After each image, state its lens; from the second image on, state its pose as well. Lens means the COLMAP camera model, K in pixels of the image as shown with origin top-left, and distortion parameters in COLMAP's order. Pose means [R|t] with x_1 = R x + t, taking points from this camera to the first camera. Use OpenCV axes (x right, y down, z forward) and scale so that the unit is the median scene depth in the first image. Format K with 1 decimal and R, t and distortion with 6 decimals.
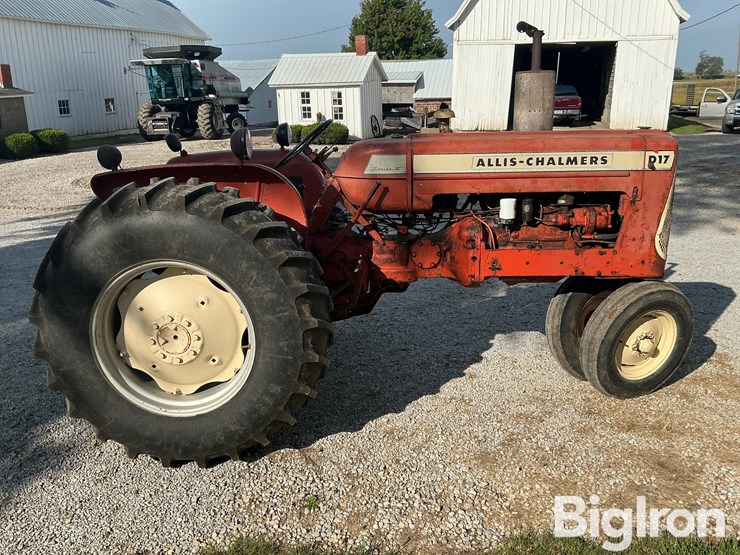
lens RADIAL K [[613.5, 0, 373.5], [0, 613.5, 277.9], [0, 0, 1]] dist [0.089495, -0.170551]
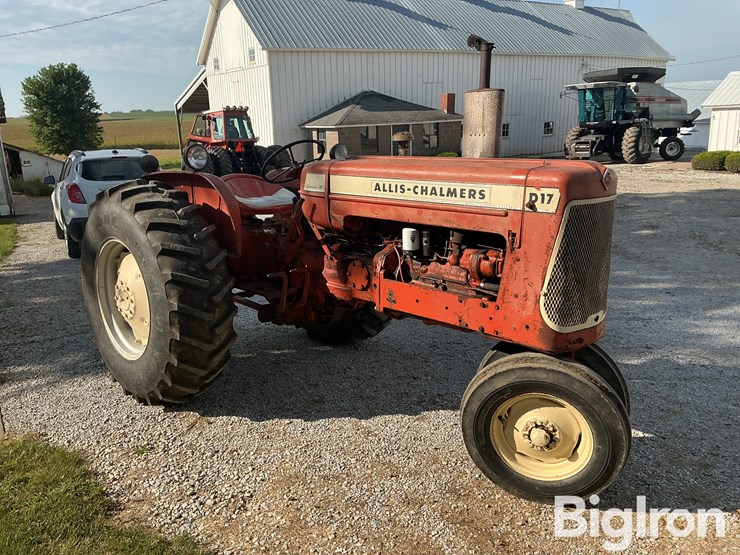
lens RADIAL K [[613.5, 0, 373.5], [0, 613.5, 277.9], [0, 0, 1]] dist [0.089495, -0.170551]
pose [[0.740624, 0.163138, -0.651814, 0.784595], [-0.185935, 0.981956, 0.034498, -0.076723], [0.645681, 0.095645, 0.757594, 0.271674]]
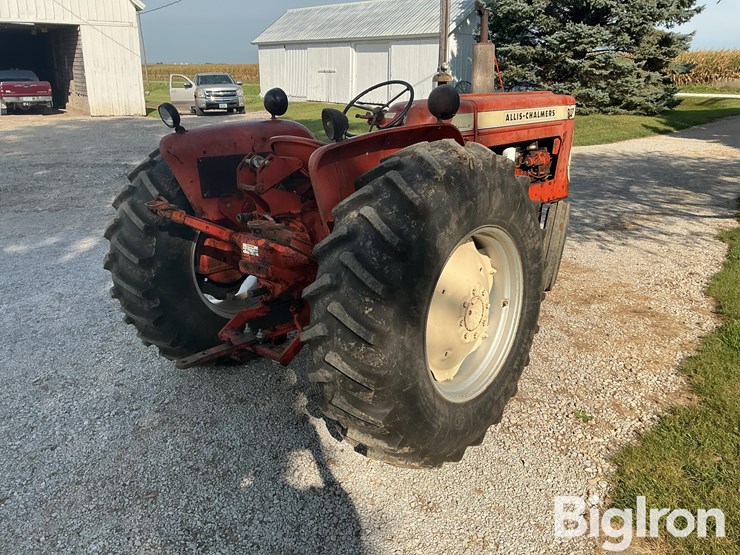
lens RADIAL K [[618.4, 0, 371.5], [0, 618.4, 279.5], [0, 0, 1]] dist [0.002842, -0.017708]
pose [[0.631311, -0.226476, 0.741725, -0.908667], [0.212425, 0.970330, 0.115474, -0.074351], [-0.745870, 0.084661, 0.660689, 0.417155]]
